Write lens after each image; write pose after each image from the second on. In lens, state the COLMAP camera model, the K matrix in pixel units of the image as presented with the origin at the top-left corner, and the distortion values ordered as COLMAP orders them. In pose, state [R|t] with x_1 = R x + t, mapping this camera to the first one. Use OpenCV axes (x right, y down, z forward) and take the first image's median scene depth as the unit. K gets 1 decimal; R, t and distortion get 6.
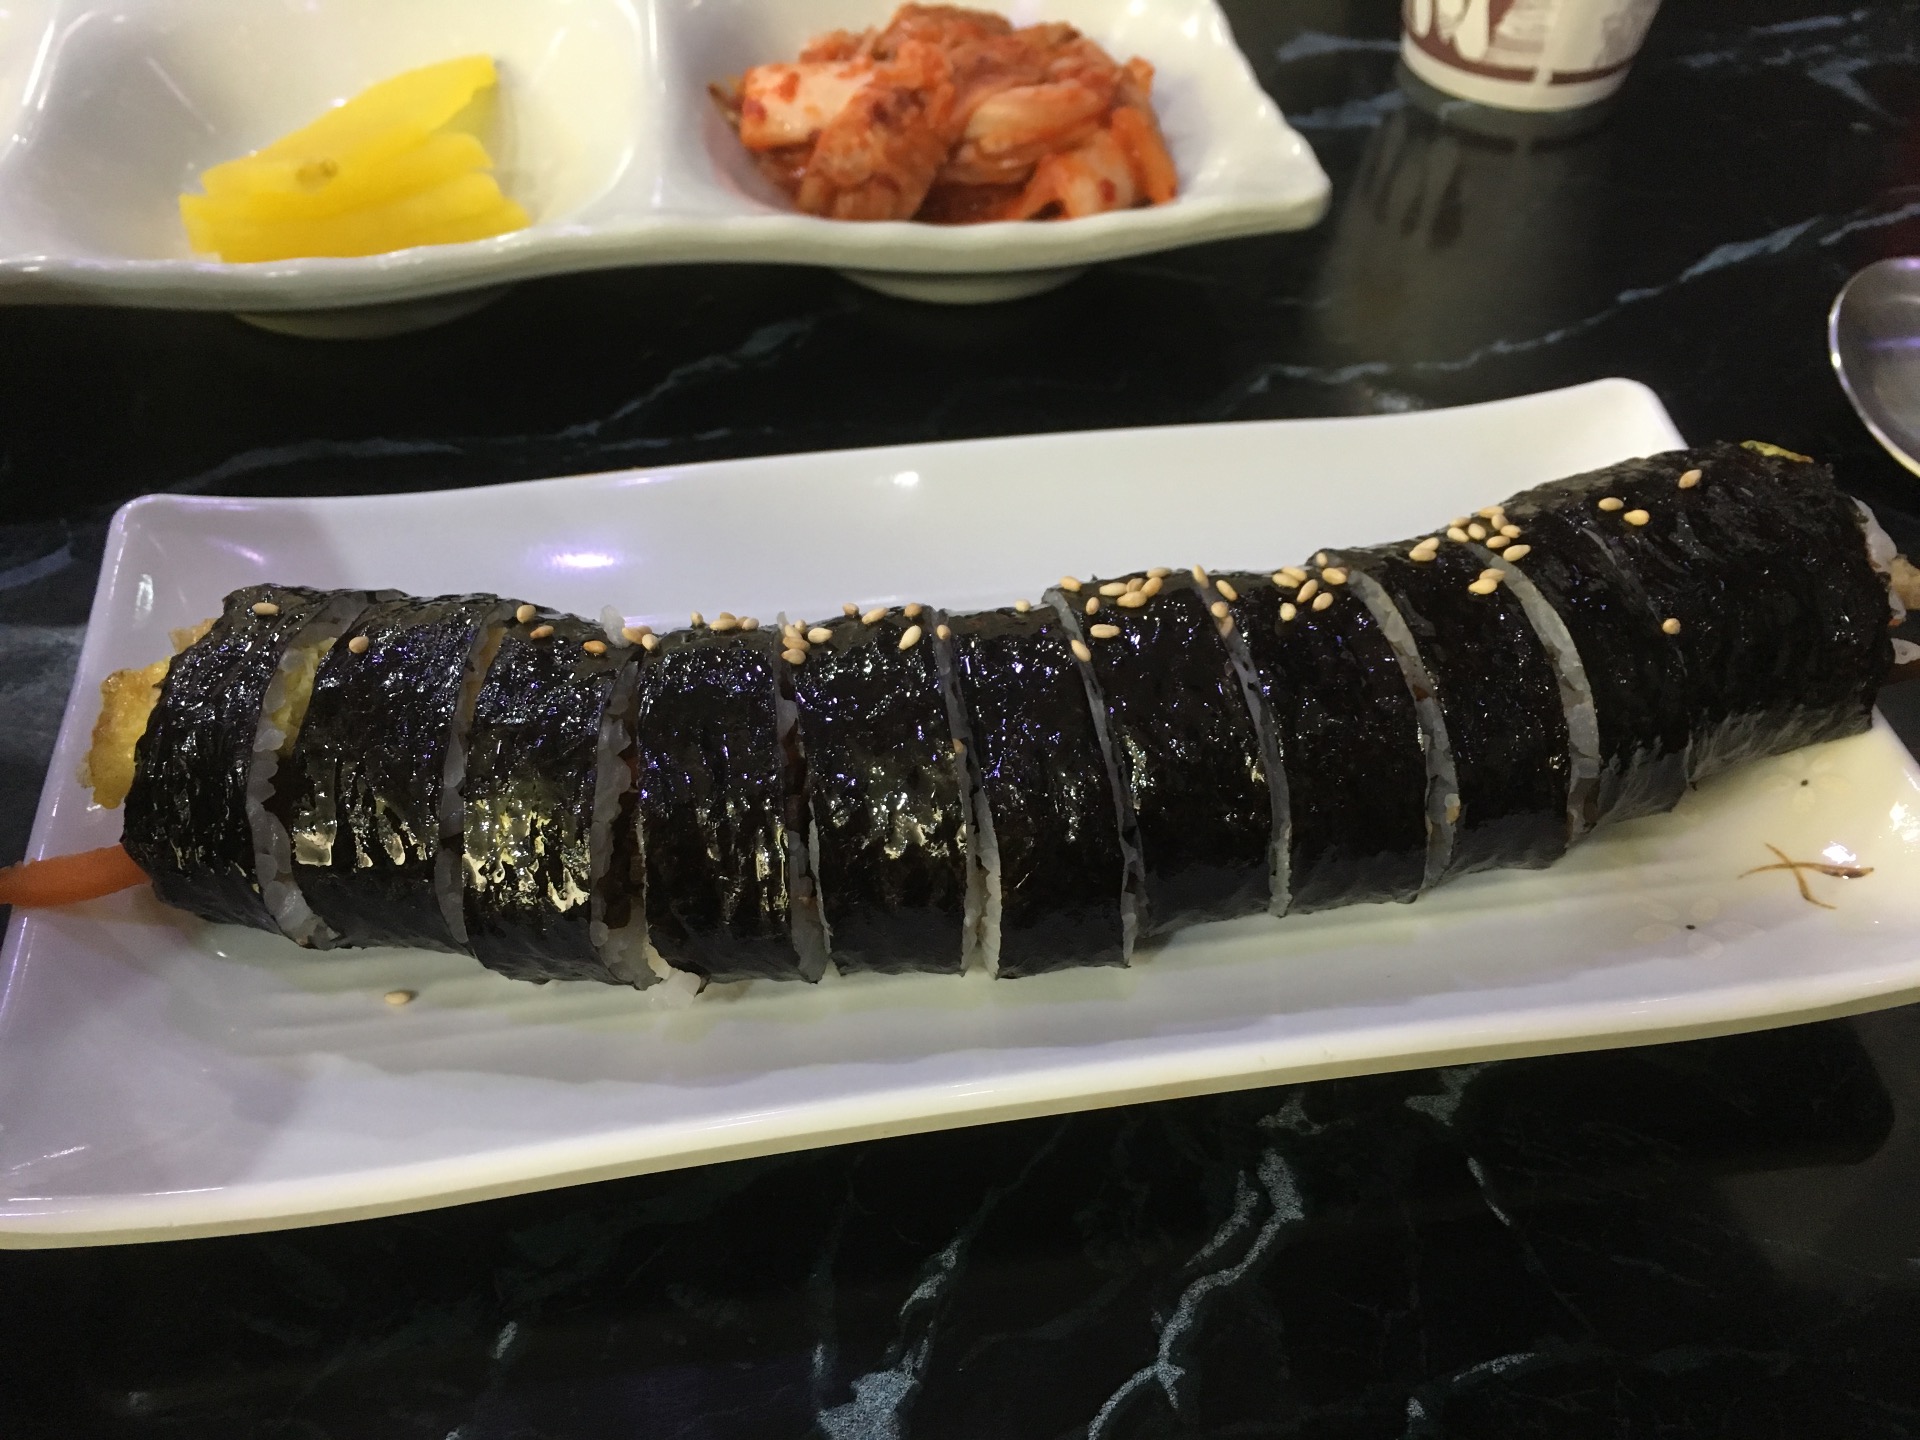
lens RADIAL K [[1615.9, 0, 997.0], [0, 1615.9, 728.5], [0, 0, 1]] dist [0.054508, -0.107014]
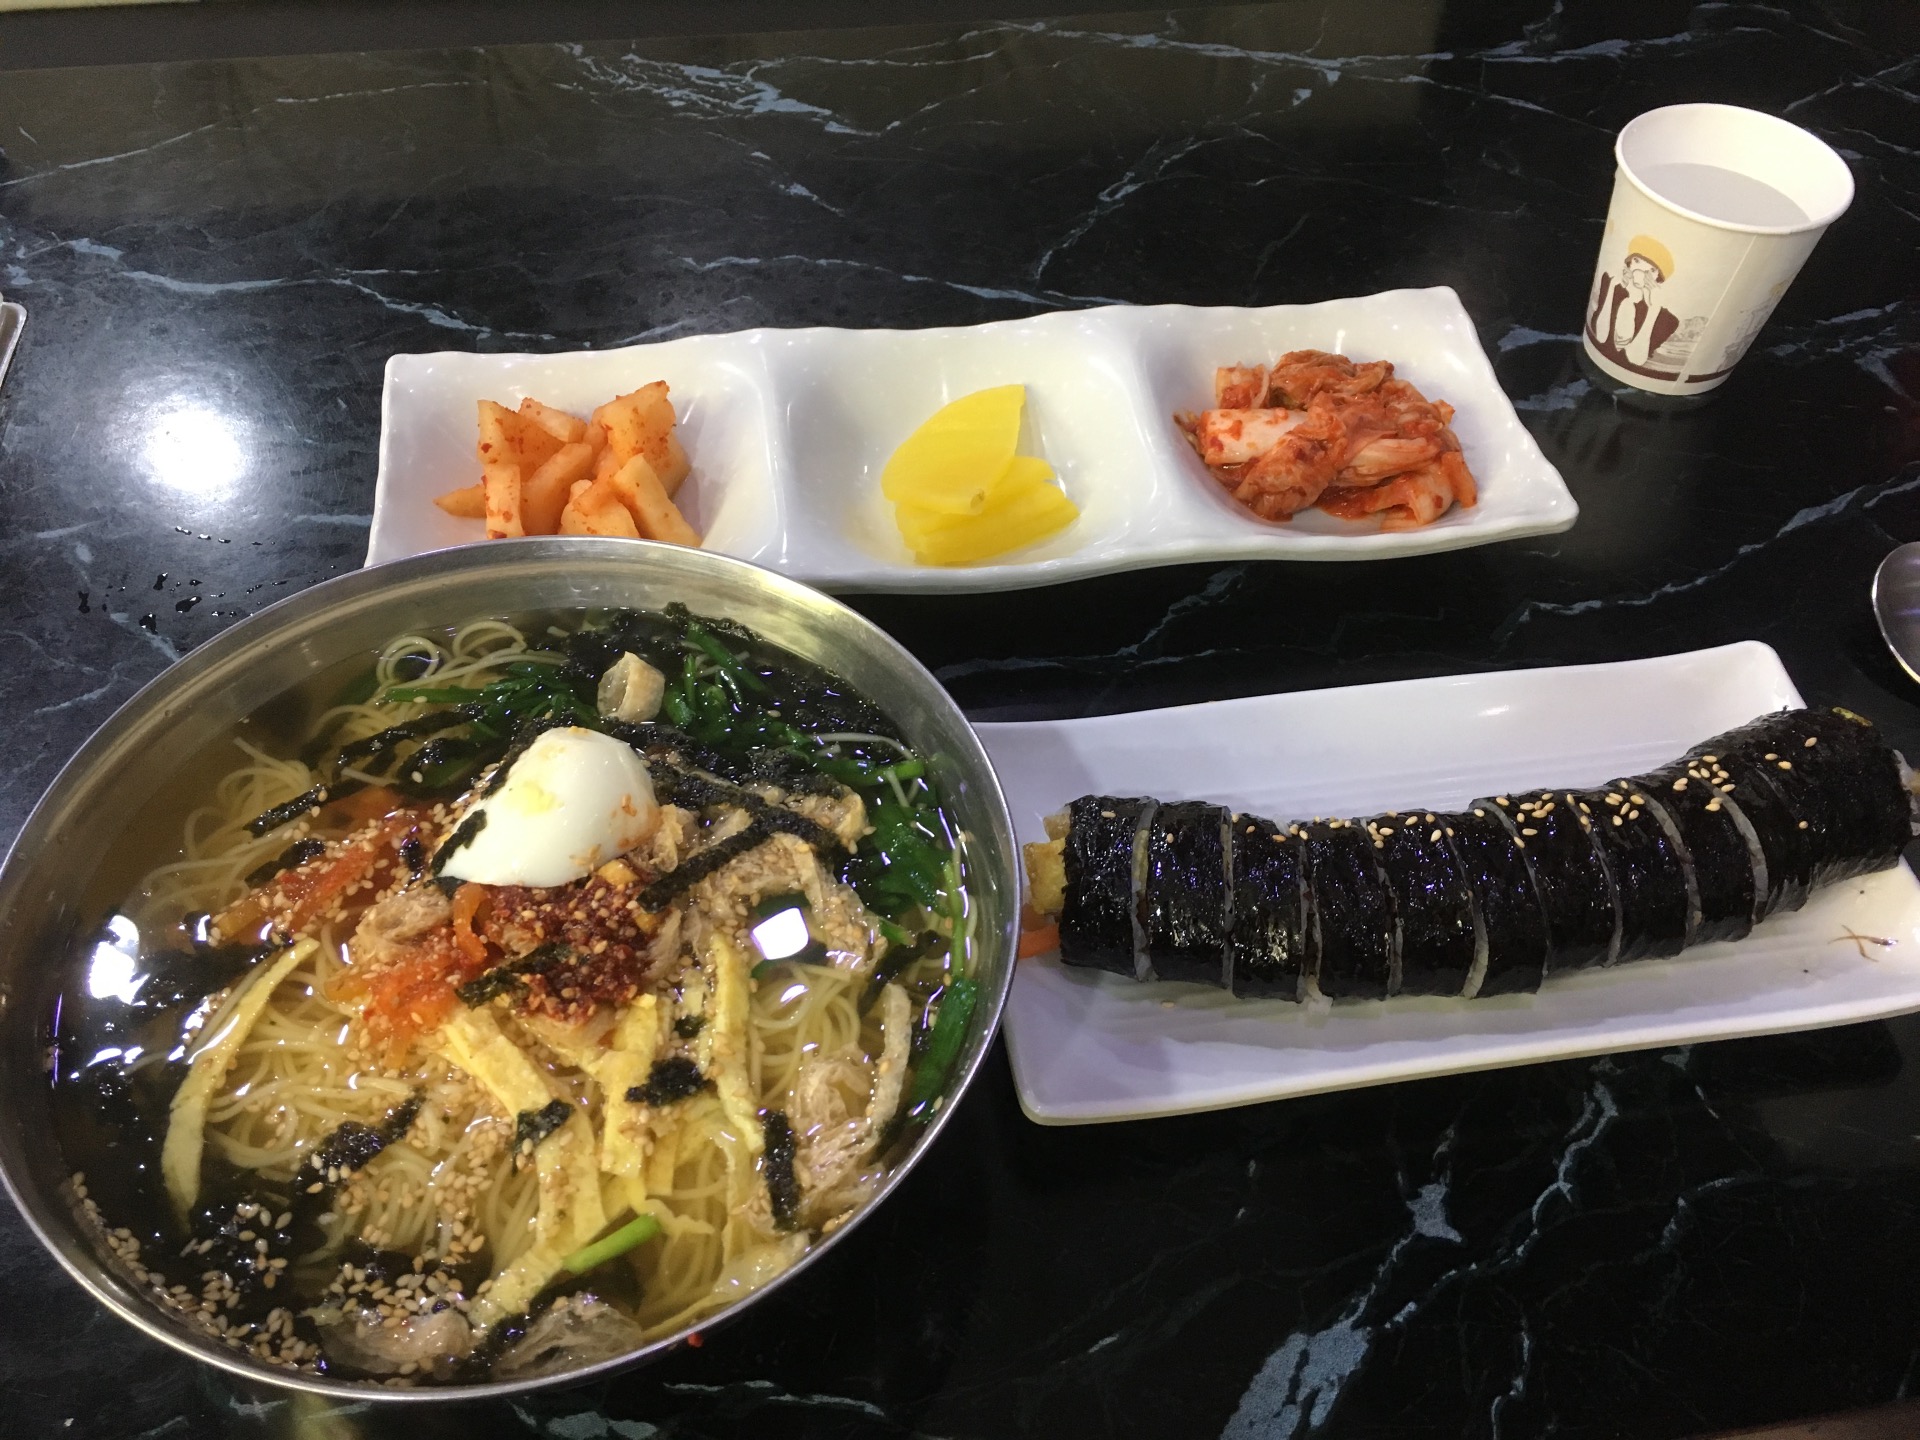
lens RADIAL K [[1615.9, 0, 962.3], [0, 1615.9, 710.2], [0, 0, 1]] dist [0.054508, -0.107014]
pose [[0.999988, 0.004576, -0.001979, -0.579680], [-0.004468, 0.998651, 0.051723, -0.283643], [0.002213, -0.051713, 0.998660, -0.934859]]
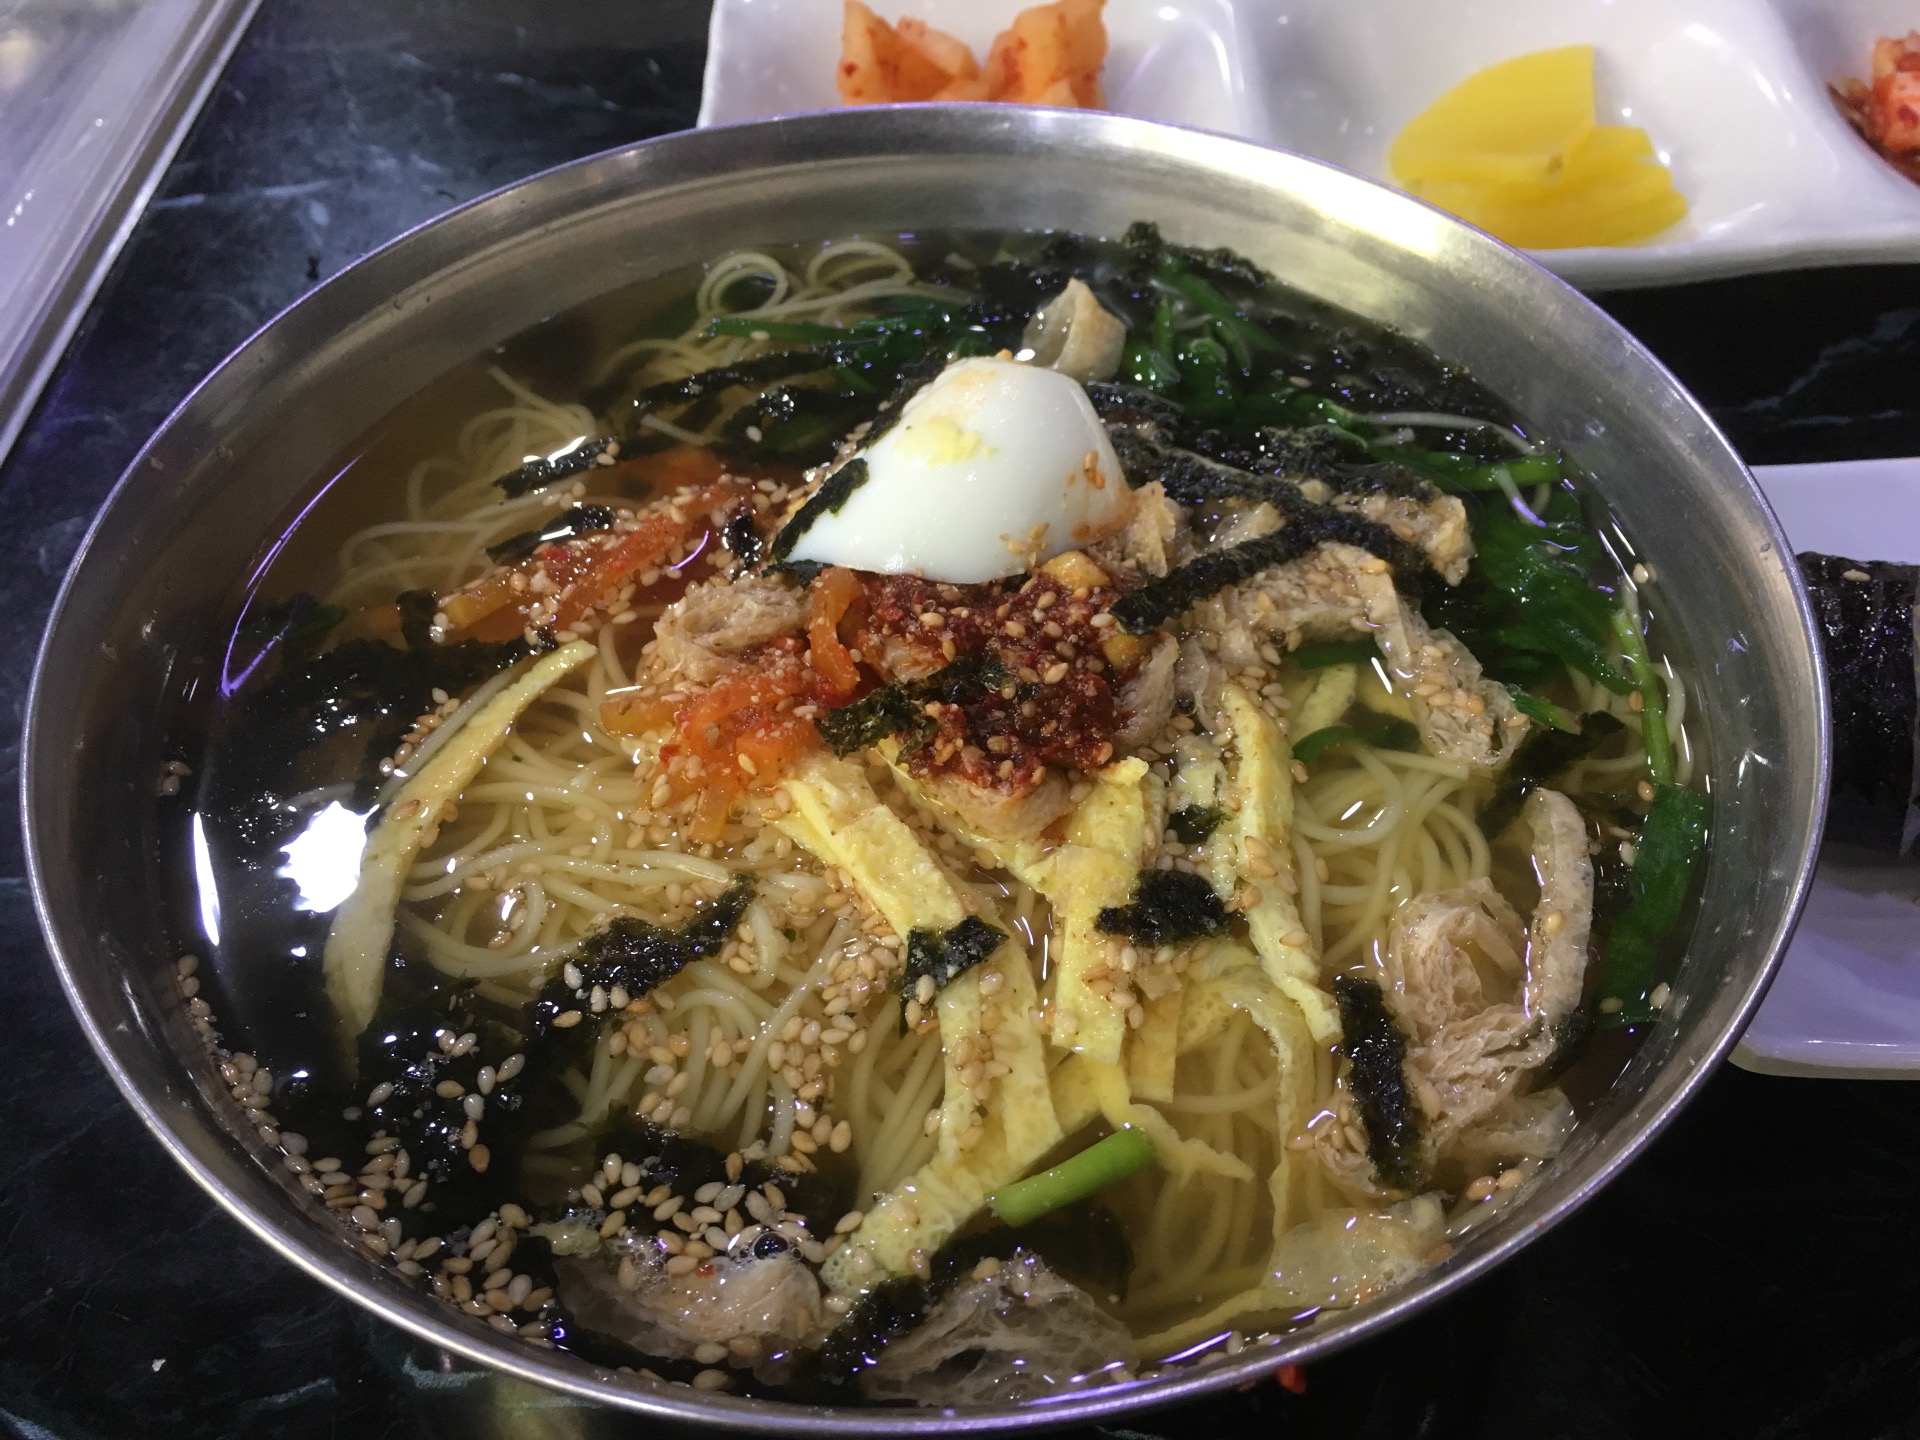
lens RADIAL K [[1615.9, 0, 955.2], [0, 1615.9, 725.5], [0, 0, 1]] dist [0.054508, -0.107014]
pose [[0.986549, 0.081097, -0.141932, -0.861121], [-0.072625, 0.995311, 0.063889, 0.008688], [0.146447, -0.052722, 0.987813, -0.281960]]
